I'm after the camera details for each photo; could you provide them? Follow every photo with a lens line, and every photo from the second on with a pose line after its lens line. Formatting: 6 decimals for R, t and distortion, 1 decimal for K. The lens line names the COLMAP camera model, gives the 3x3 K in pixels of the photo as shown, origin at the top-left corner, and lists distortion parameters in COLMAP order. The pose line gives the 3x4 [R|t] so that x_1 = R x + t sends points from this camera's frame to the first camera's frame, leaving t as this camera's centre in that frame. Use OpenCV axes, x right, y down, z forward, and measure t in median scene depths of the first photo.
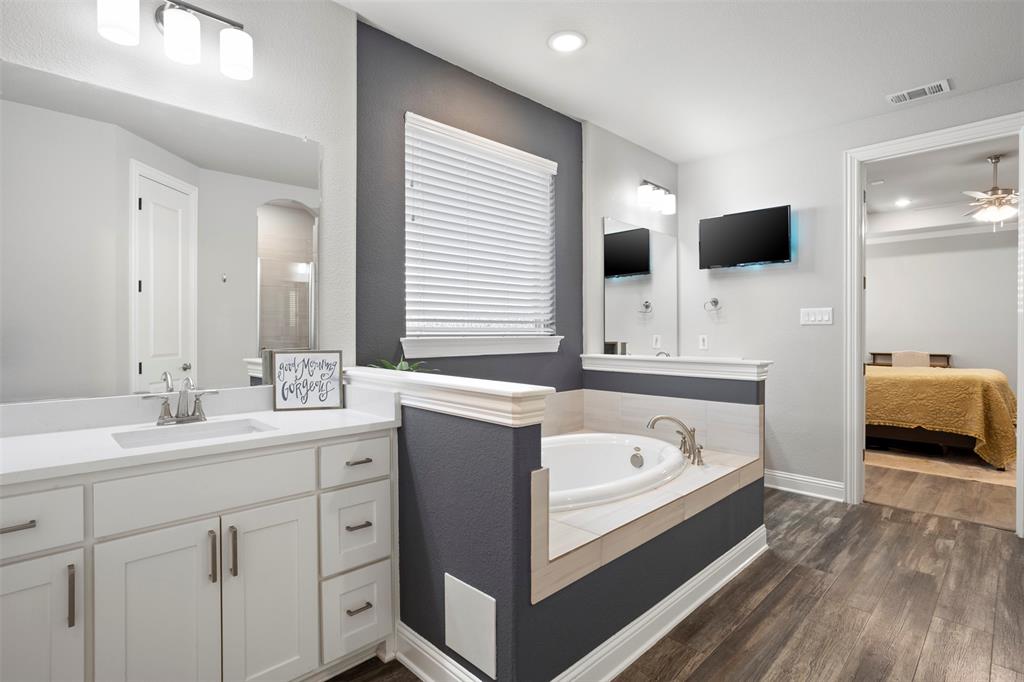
lens RADIAL K [[513.3, 0, 511.6], [0, 513.3, 335.6], [0, 0, 1]] dist [-0.053025, 0.028320]
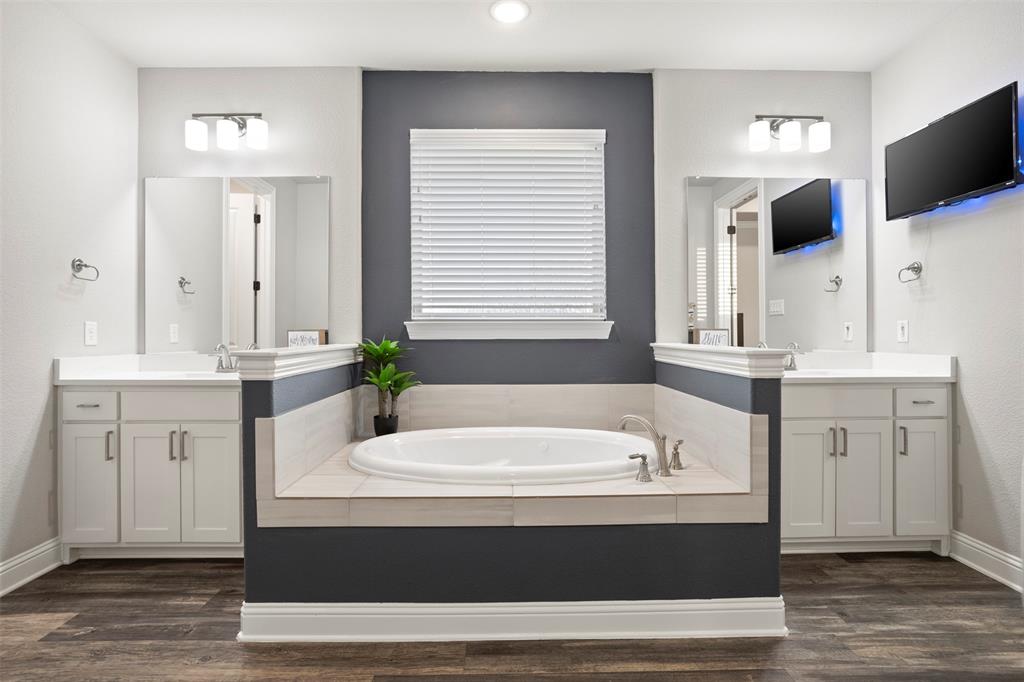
lens RADIAL K [[513.3, 0, 511.6], [0, 513.3, 335.6], [0, 0, 1]] dist [-0.053025, 0.028320]
pose [[0.722840, 0.001785, -0.691013, 0.588238], [-0.004084, 0.999990, -0.001690, 0.028338], [0.691003, 0.004044, 0.722840, 0.236443]]
